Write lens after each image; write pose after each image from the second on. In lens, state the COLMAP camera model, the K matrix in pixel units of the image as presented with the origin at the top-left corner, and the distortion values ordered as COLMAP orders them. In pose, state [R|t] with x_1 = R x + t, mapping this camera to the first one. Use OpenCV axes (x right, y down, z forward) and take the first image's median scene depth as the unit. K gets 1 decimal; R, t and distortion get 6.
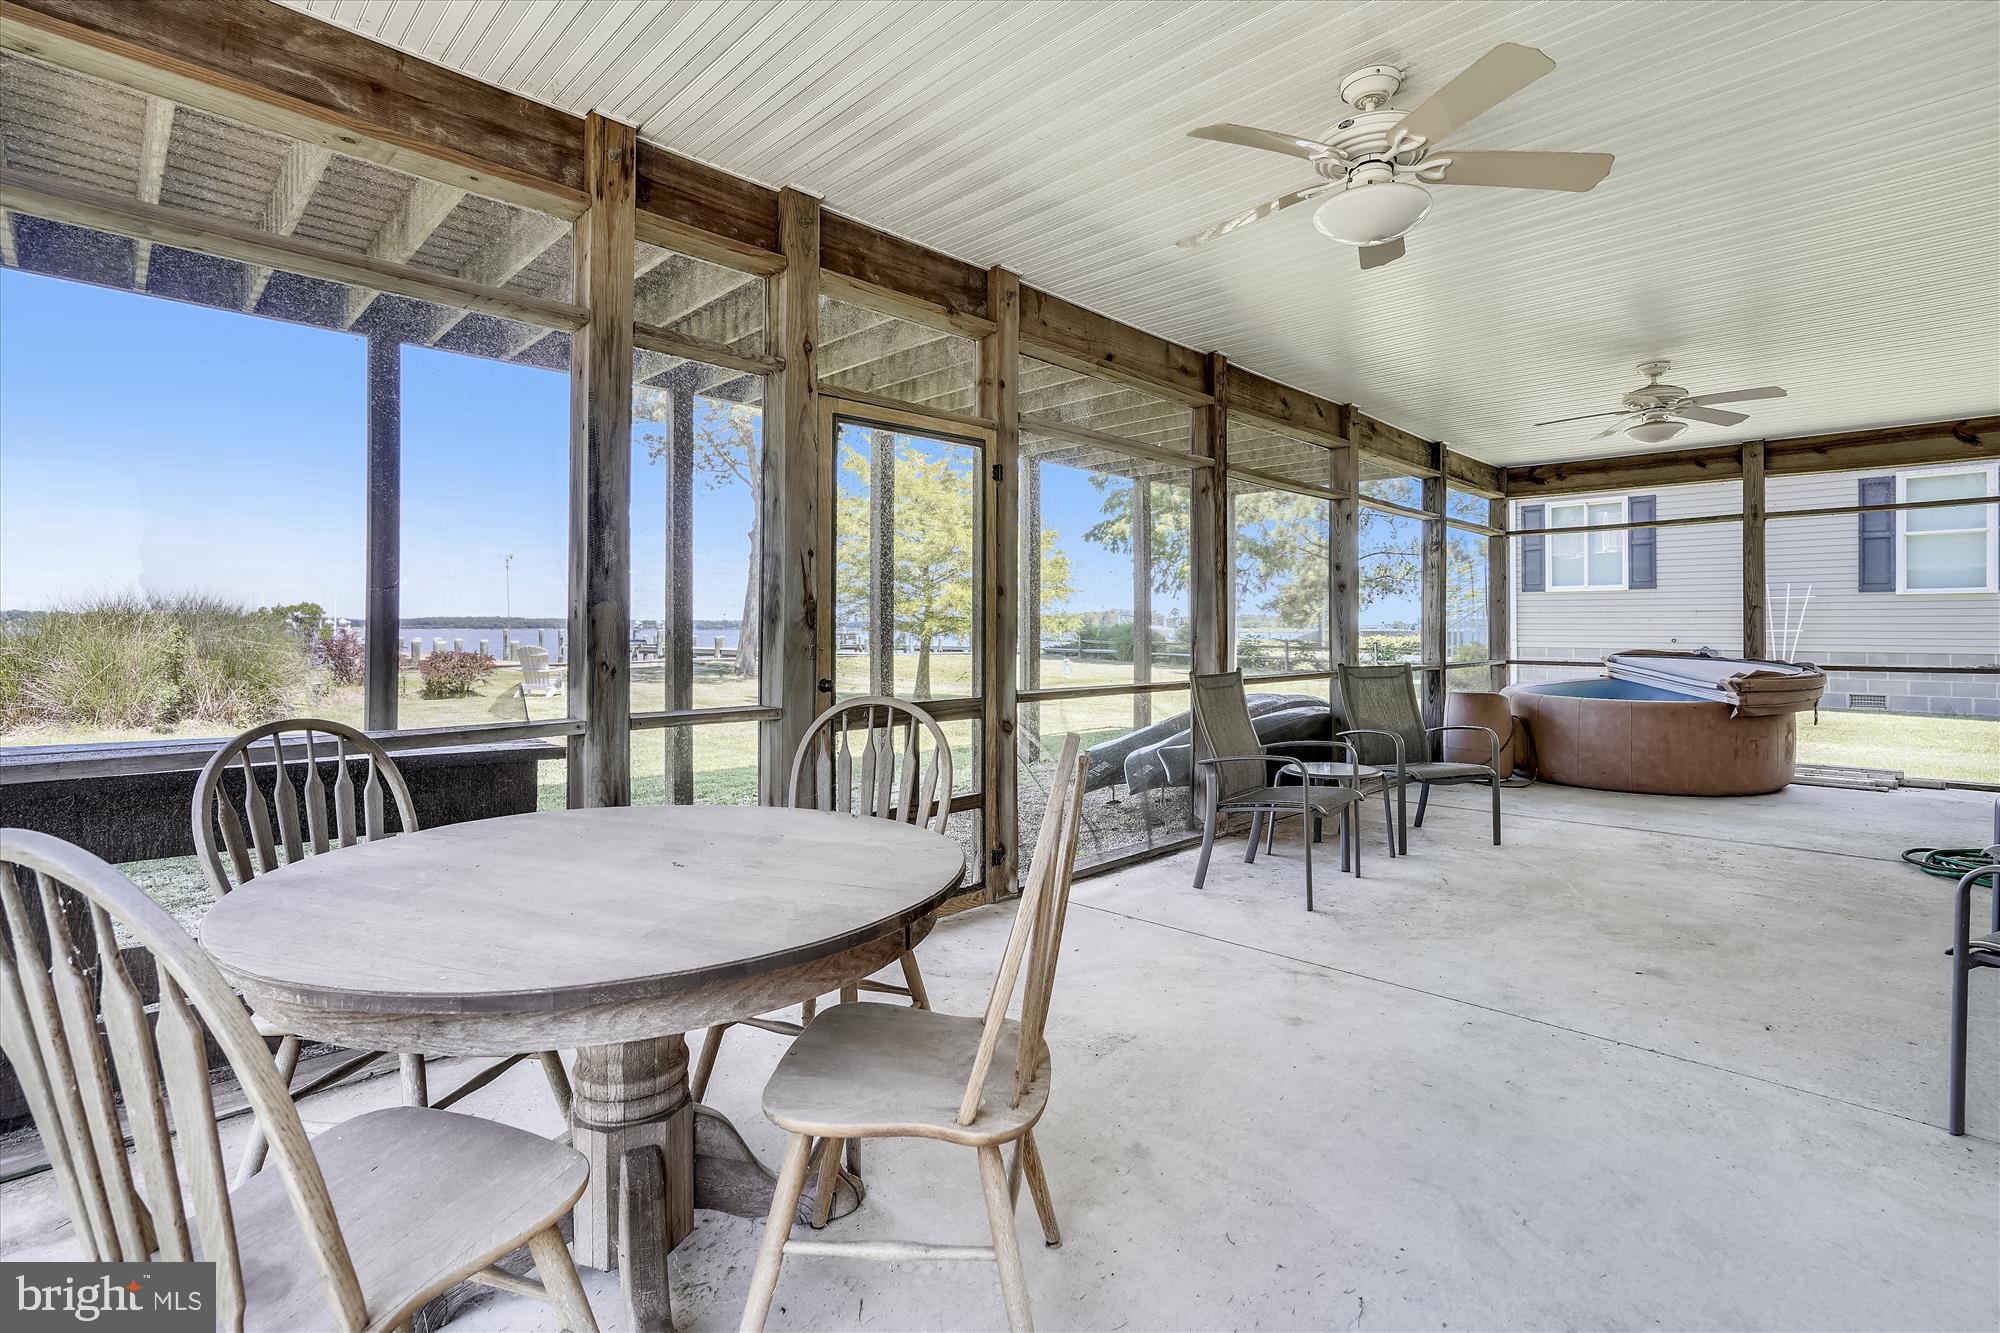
lens RADIAL K [[929.6, 0, 1007.2], [0, 929.6, 635.9], [0, 0, 1]] dist [0.000226, 0.000122]
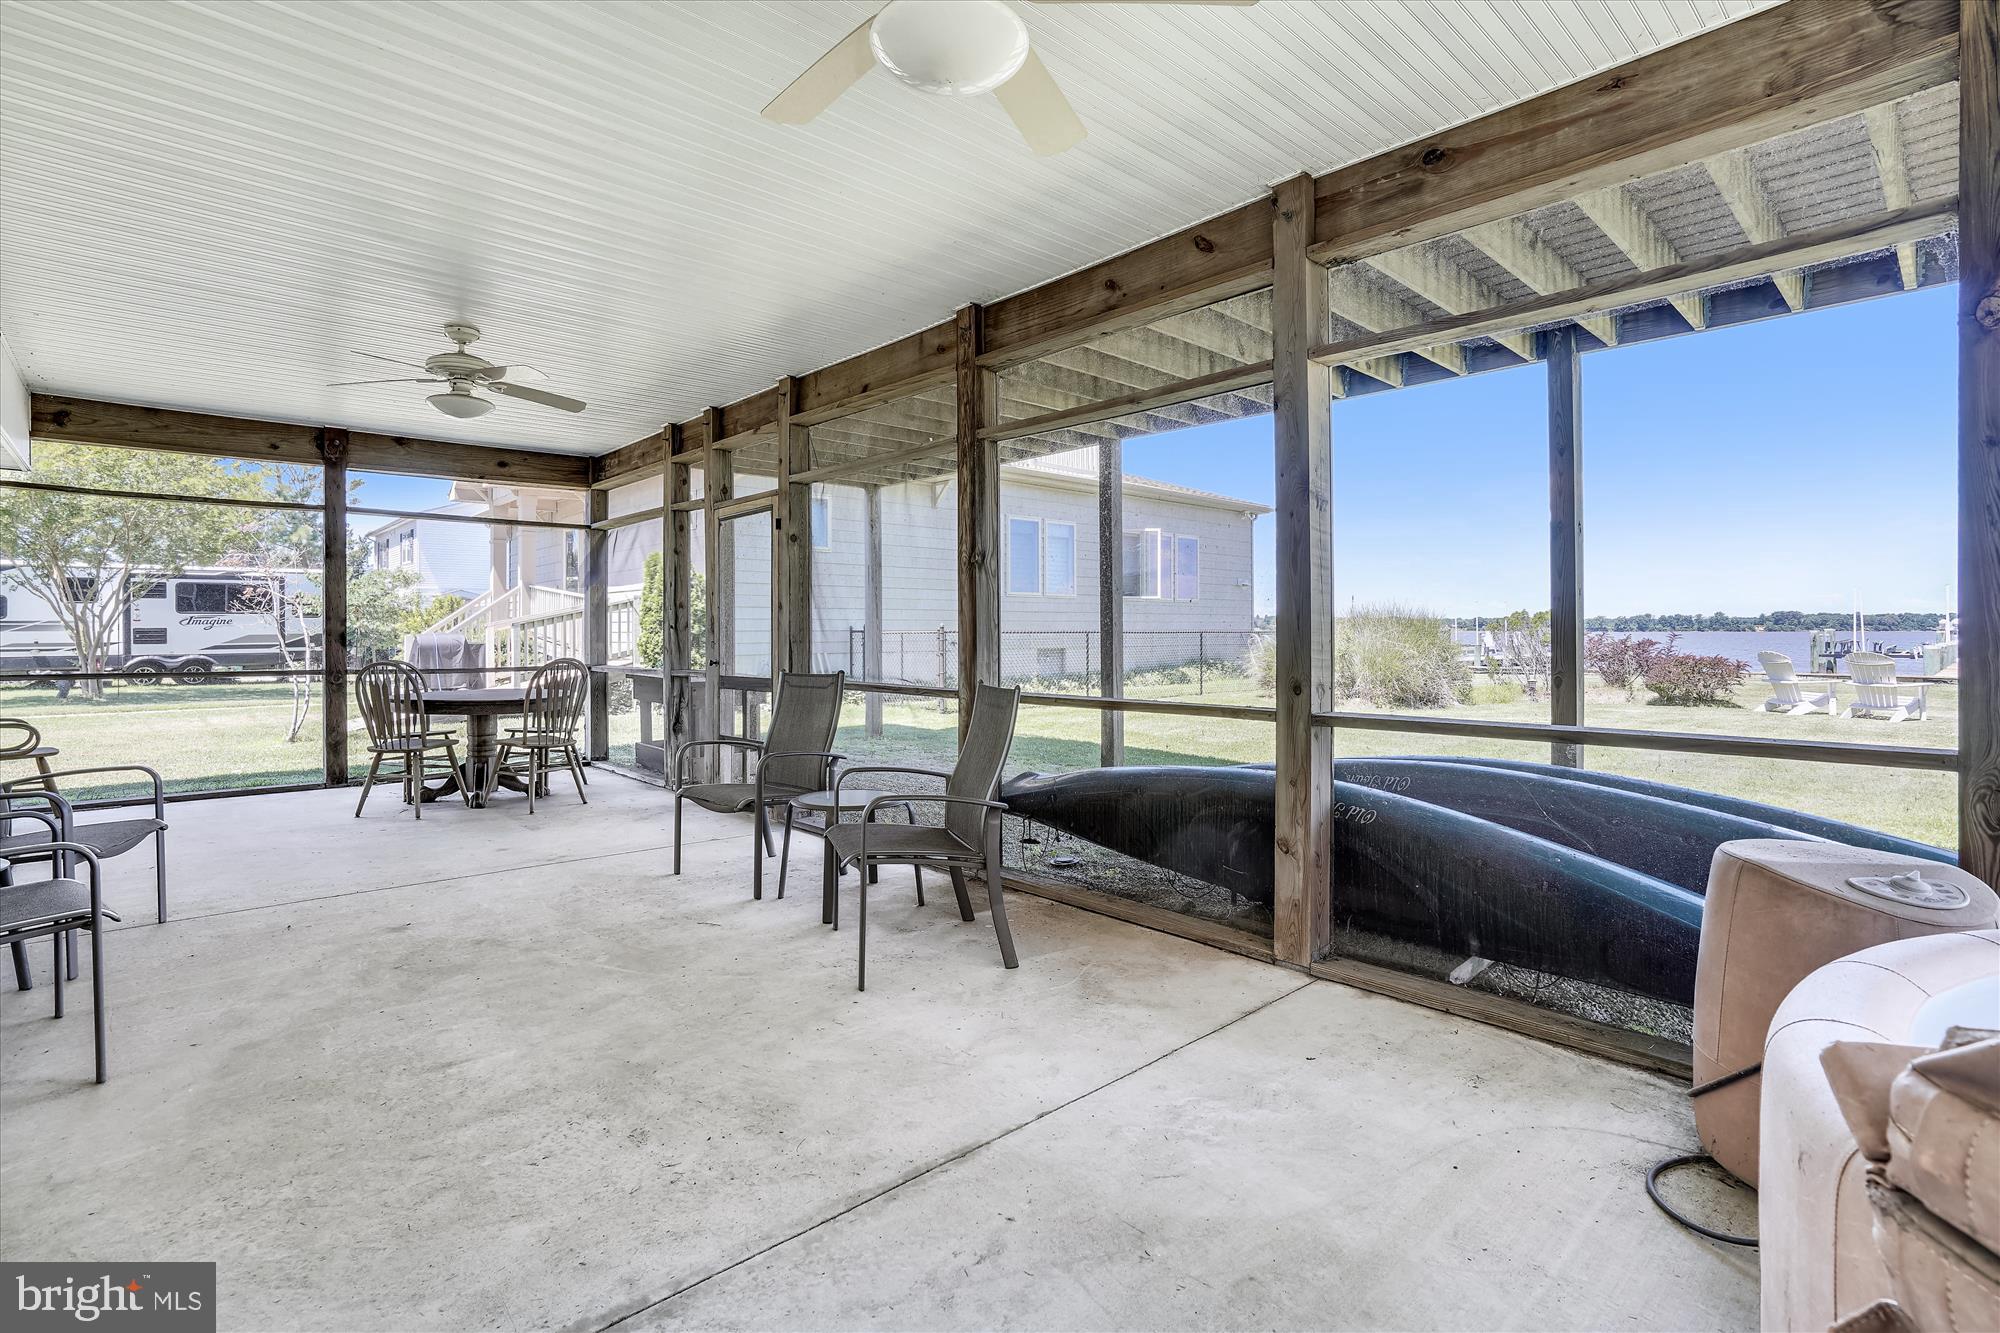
lens RADIAL K [[929.6, 0, 1007.2], [0, 929.6, 635.9], [0, 0, 1]] dist [0.000226, 0.000122]
pose [[-0.039166, 0.003109, -0.999228, 1.077849], [-0.005778, 0.999978, 0.003338, -0.004928], [0.999216, 0.005904, -0.039147, 1.071619]]
